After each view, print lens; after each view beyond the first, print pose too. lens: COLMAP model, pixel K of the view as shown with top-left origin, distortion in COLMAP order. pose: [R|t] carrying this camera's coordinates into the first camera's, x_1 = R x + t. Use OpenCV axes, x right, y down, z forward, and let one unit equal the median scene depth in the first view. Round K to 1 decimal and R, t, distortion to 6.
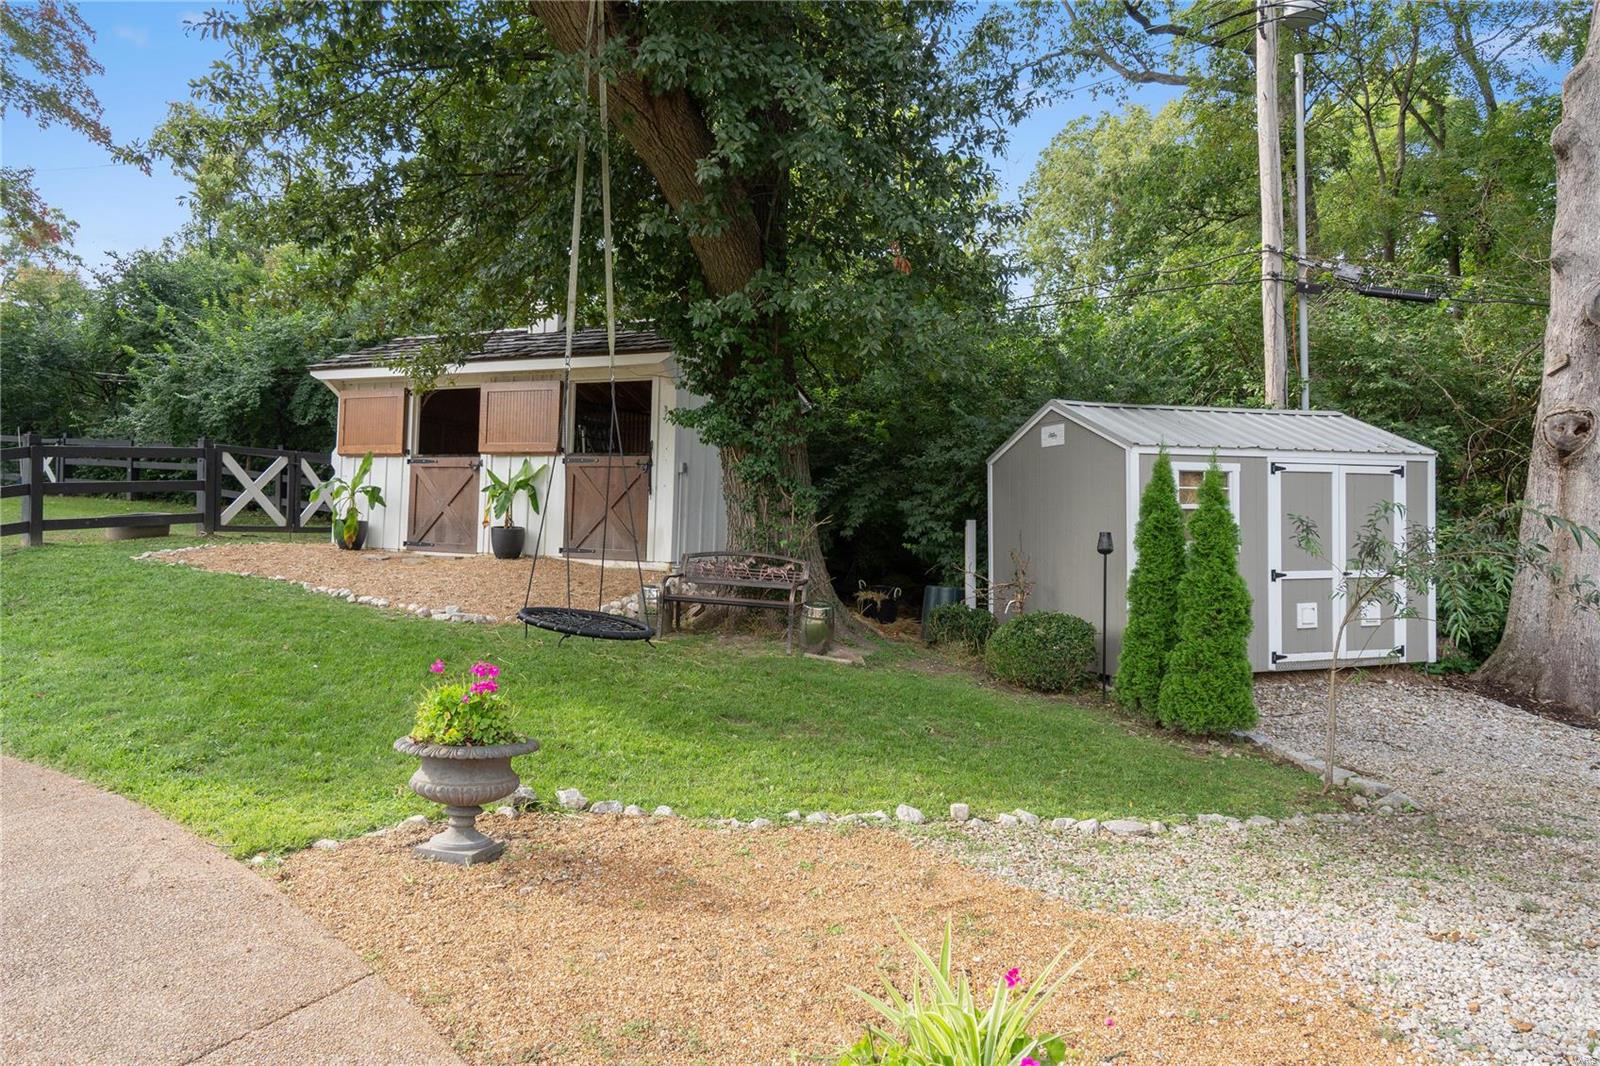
lens RADIAL K [[1142.5, 0, 796.9], [0, 1142.5, 531.9], [0, 0, 1]] dist [0.007544, -0.002598]
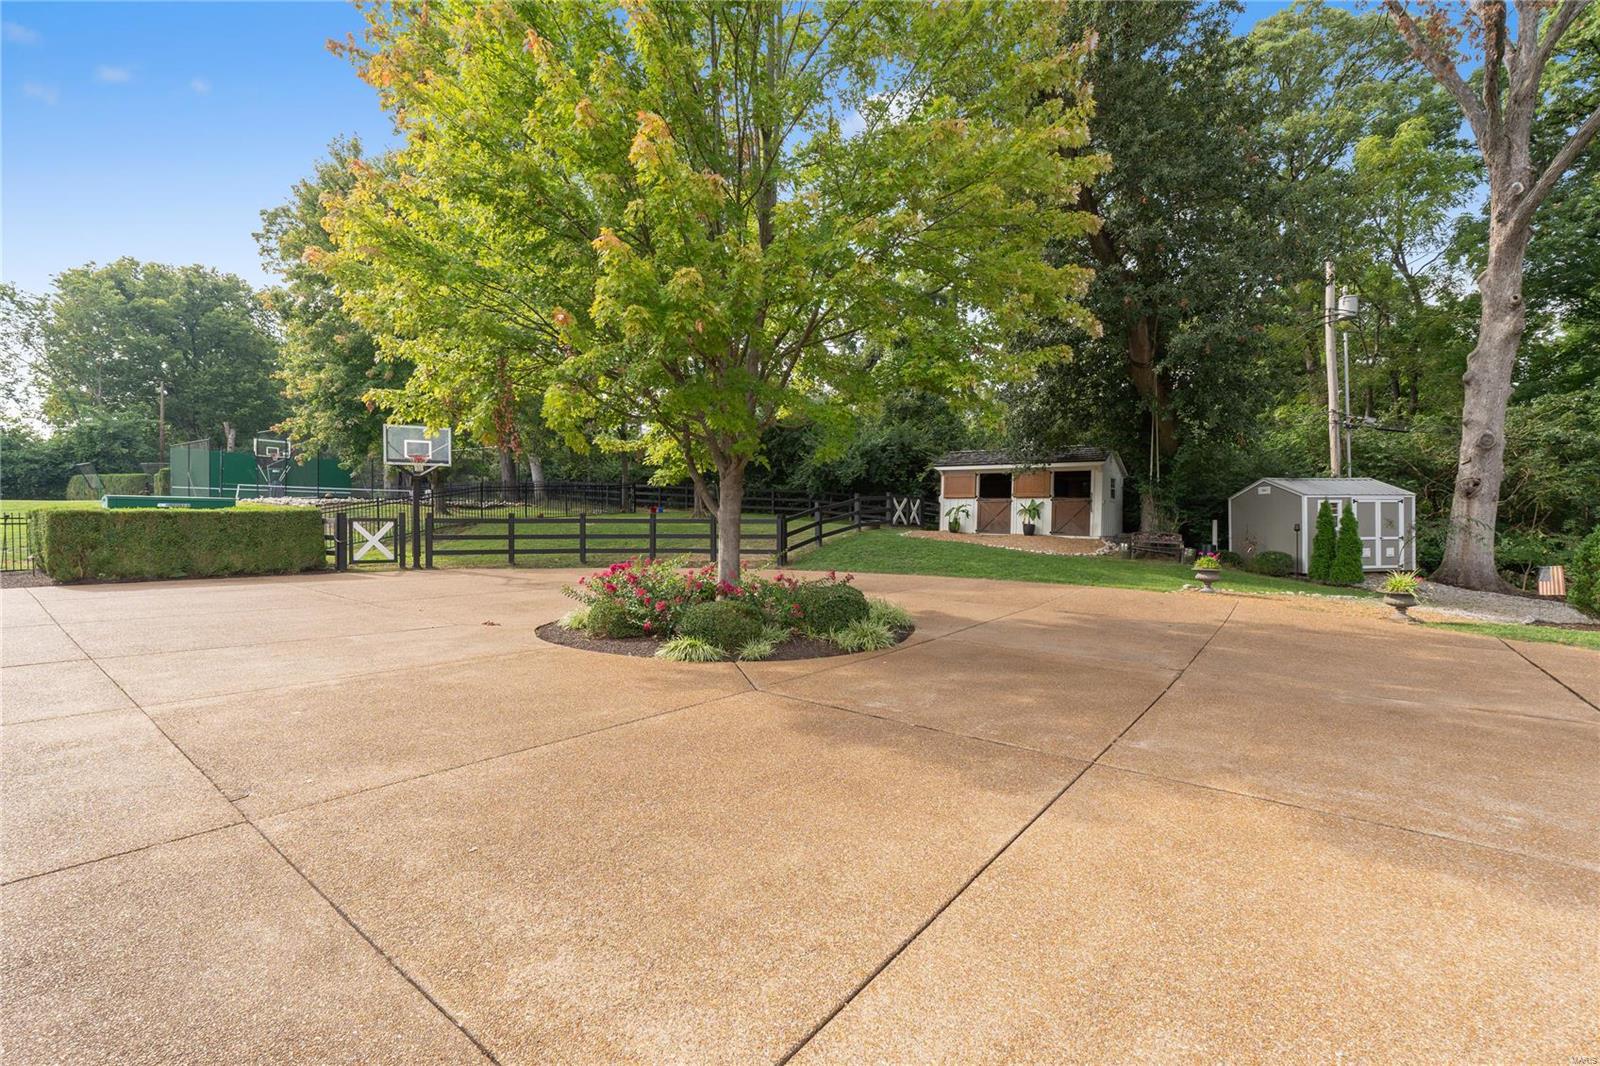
lens RADIAL K [[683.7, 0, 804.6], [0, 683.7, 532.2], [0, 0, 1]] dist [-0.003236, -0.000205]
pose [[0.984960, -0.007274, -0.172630, -0.568246], [0.008552, 0.999941, 0.006662, -0.001056], [0.172572, -0.008038, 0.984964, -0.814475]]
